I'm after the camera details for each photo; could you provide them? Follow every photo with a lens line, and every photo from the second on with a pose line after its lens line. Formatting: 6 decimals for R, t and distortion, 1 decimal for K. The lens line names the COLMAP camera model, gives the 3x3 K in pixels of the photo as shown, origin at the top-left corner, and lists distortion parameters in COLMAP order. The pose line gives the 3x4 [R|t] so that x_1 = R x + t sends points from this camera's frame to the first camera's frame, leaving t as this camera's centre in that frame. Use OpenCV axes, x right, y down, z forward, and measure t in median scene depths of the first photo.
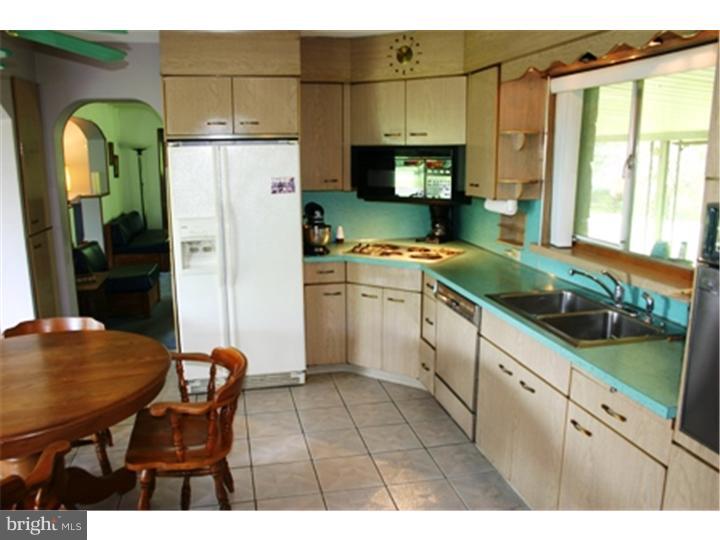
lens RADIAL K [[598.4, 0, 359.6], [0, 598.4, 270.1], [0, 0, 1]] dist [-0.143860, 0.116704]
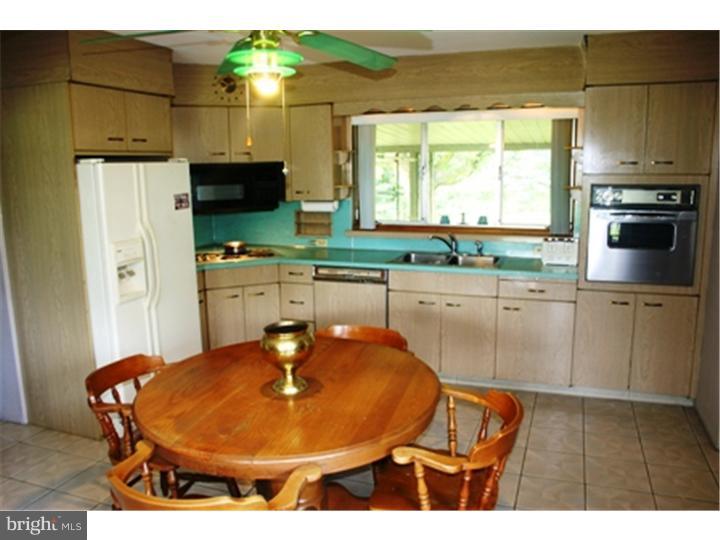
lens RADIAL K [[598.4, 0, 366.3], [0, 598.4, 272.1], [0, 0, 1]] dist [-0.143860, 0.116704]
pose [[0.528023, -0.149863, 0.835902, -0.833253], [0.177133, 0.982092, 0.064180, -0.030227], [-0.830551, 0.114177, 0.545113, 0.188074]]
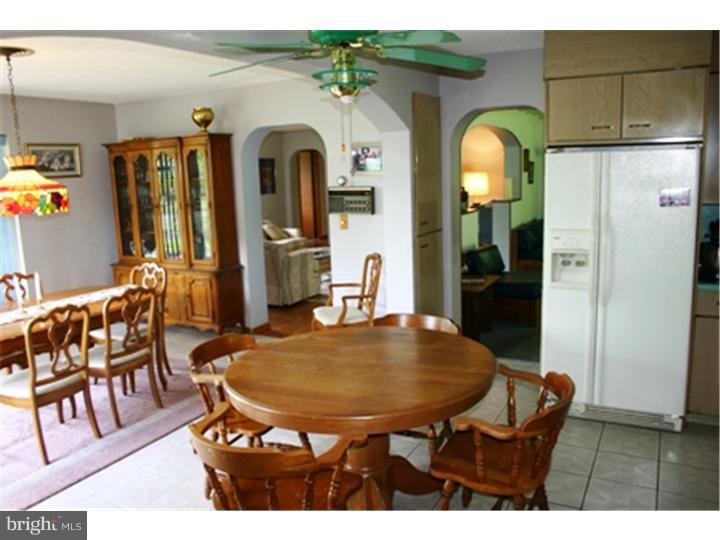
lens RADIAL K [[598.4, 0, 343.1], [0, 598.4, 269.8], [0, 0, 1]] dist [-0.143860, 0.116704]
pose [[0.744183, 0.093787, -0.661359, 0.074657], [-0.100752, 0.994527, 0.027664, -0.013211], [0.660333, 0.046046, 0.749560, 0.067766]]
